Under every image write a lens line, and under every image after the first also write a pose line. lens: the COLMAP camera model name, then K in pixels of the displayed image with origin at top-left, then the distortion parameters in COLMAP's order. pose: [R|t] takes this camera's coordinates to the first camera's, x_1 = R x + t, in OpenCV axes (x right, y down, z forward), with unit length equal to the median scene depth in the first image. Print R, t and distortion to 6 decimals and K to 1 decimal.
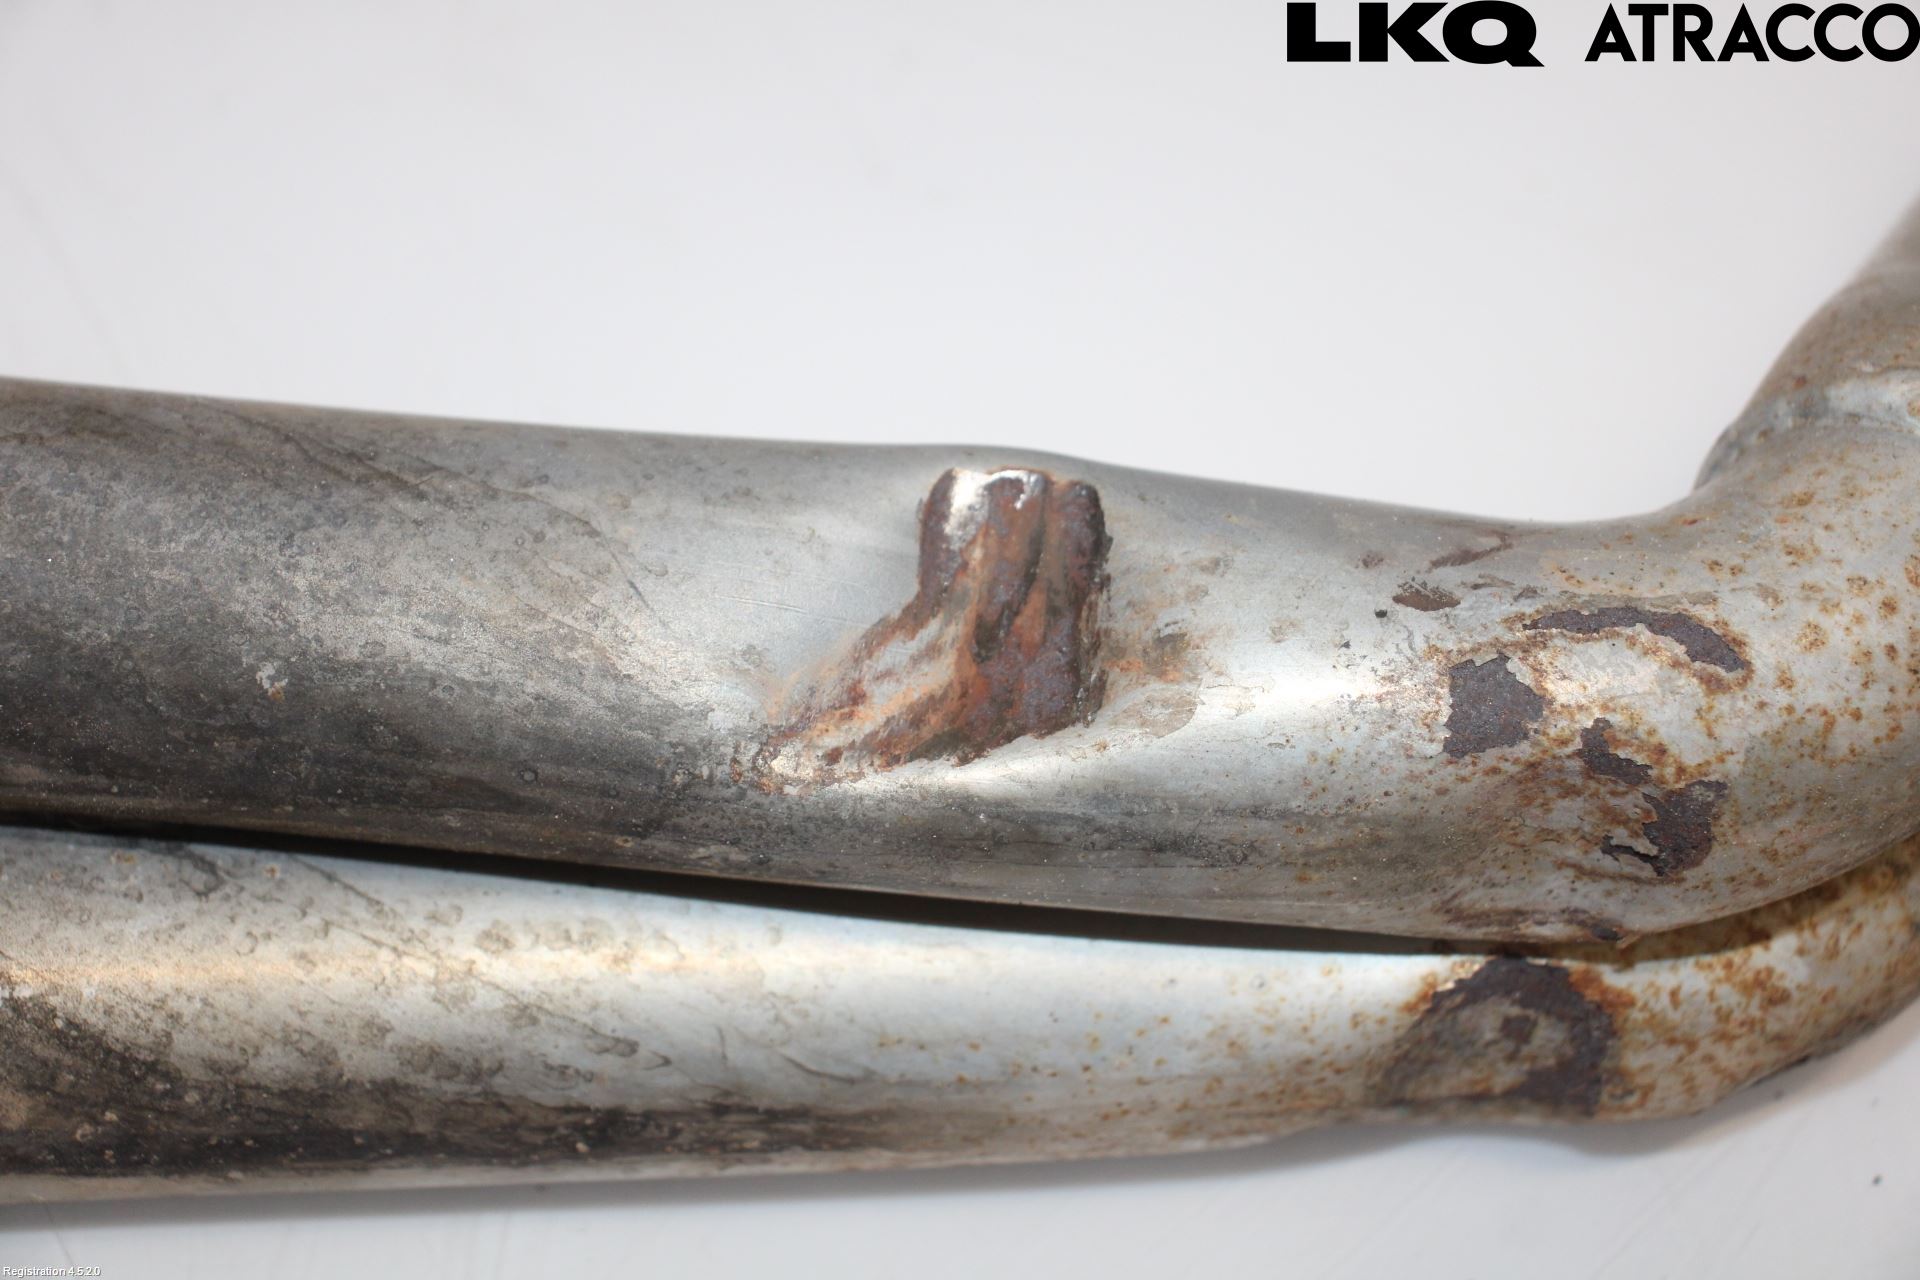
lens RADIAL K [[3381.3, 0, 958.5], [0, 3381.3, 642.6], [0, 0, 1]] dist [0.046008, 0.000000]
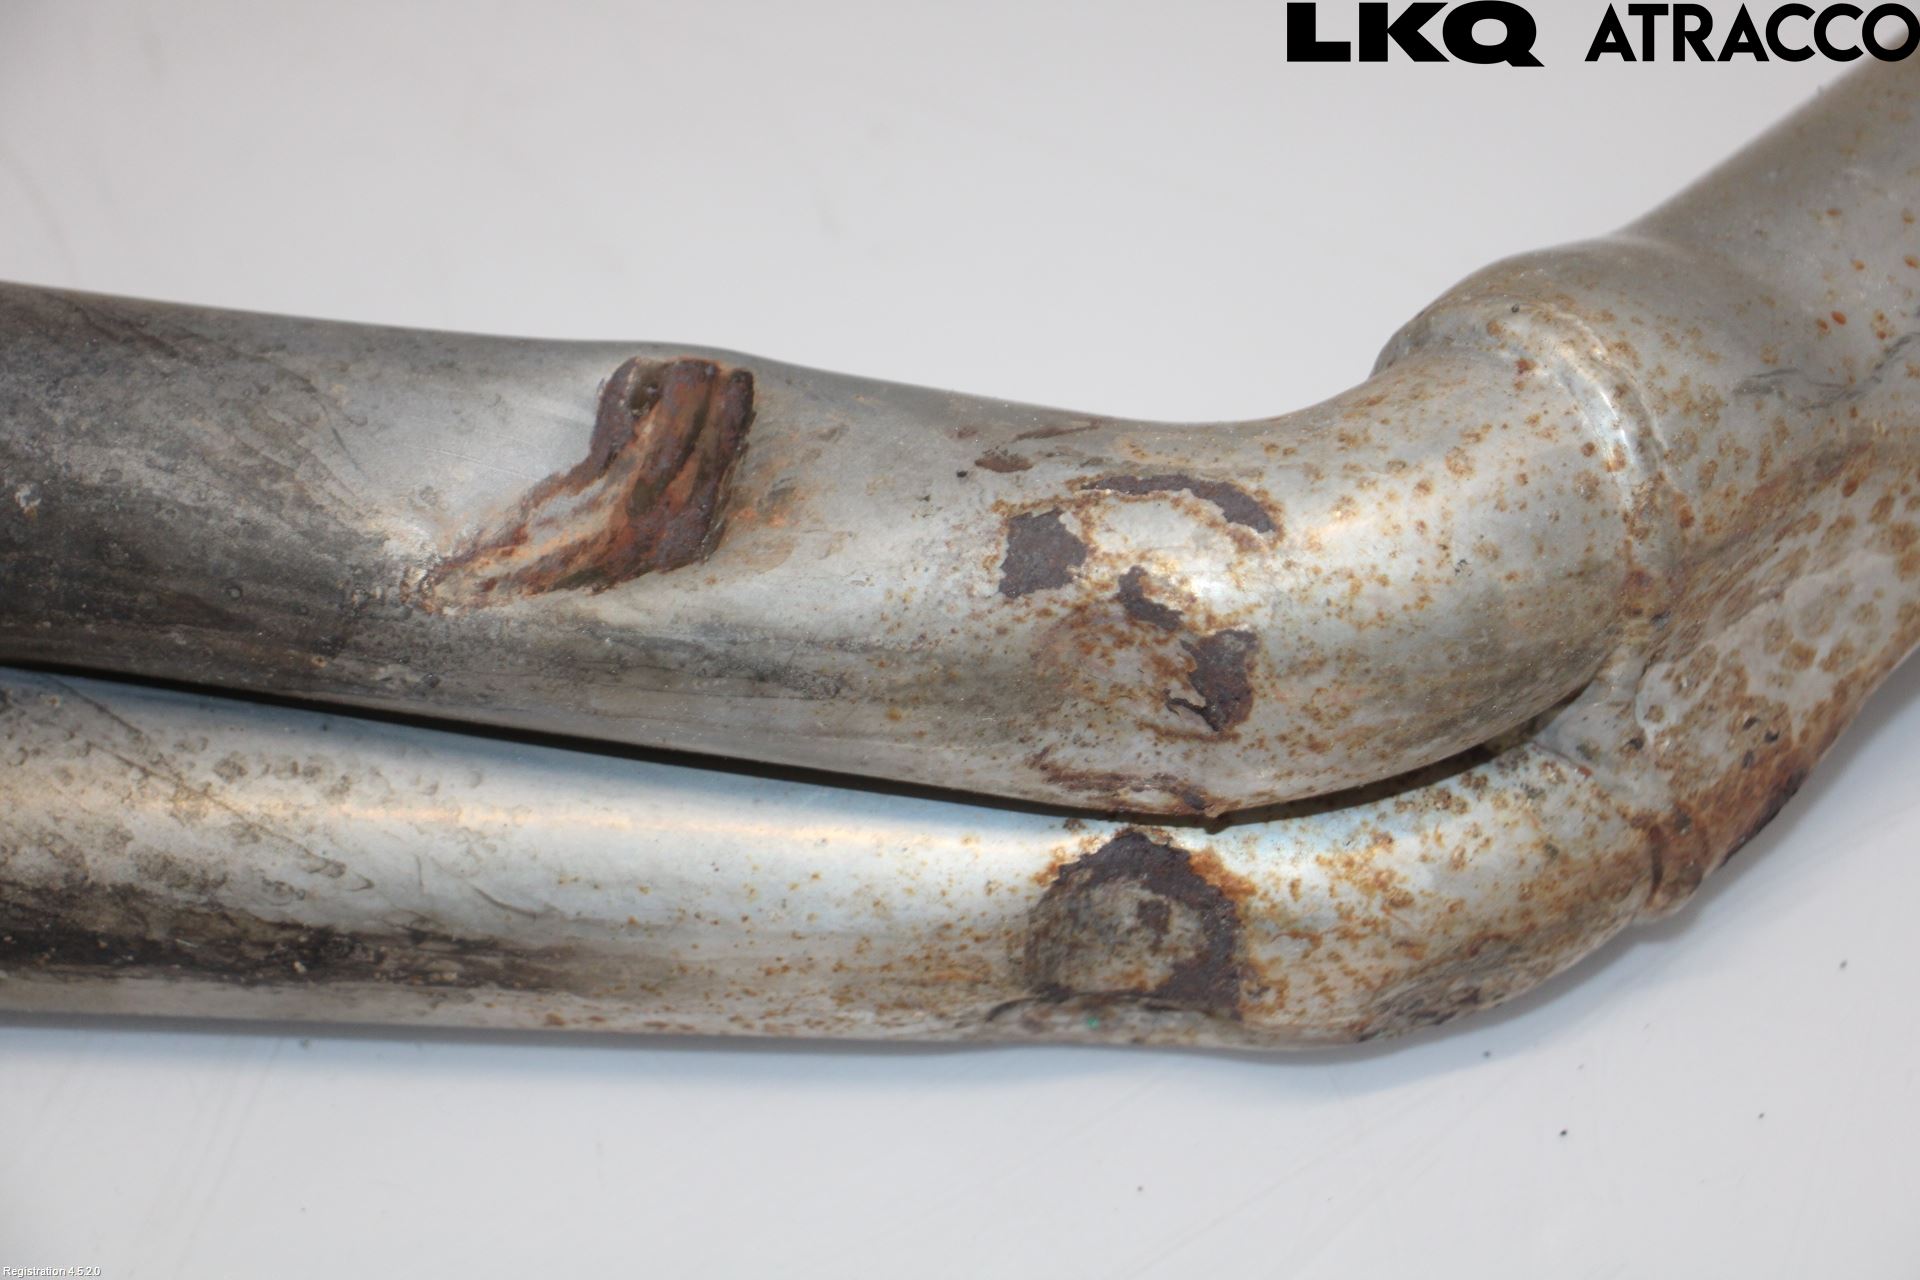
lens RADIAL K [[4105.3, 0, 961.7], [0, 4105.3, 637.3], [0, 0, 1]] dist [0.201363, 0.000000]
pose [[0.979279, 0.041495, -0.198217, 0.388999], [-0.070345, 0.987536, -0.140802, 0.231965], [0.189904, 0.151828, 0.969992, -0.306807]]
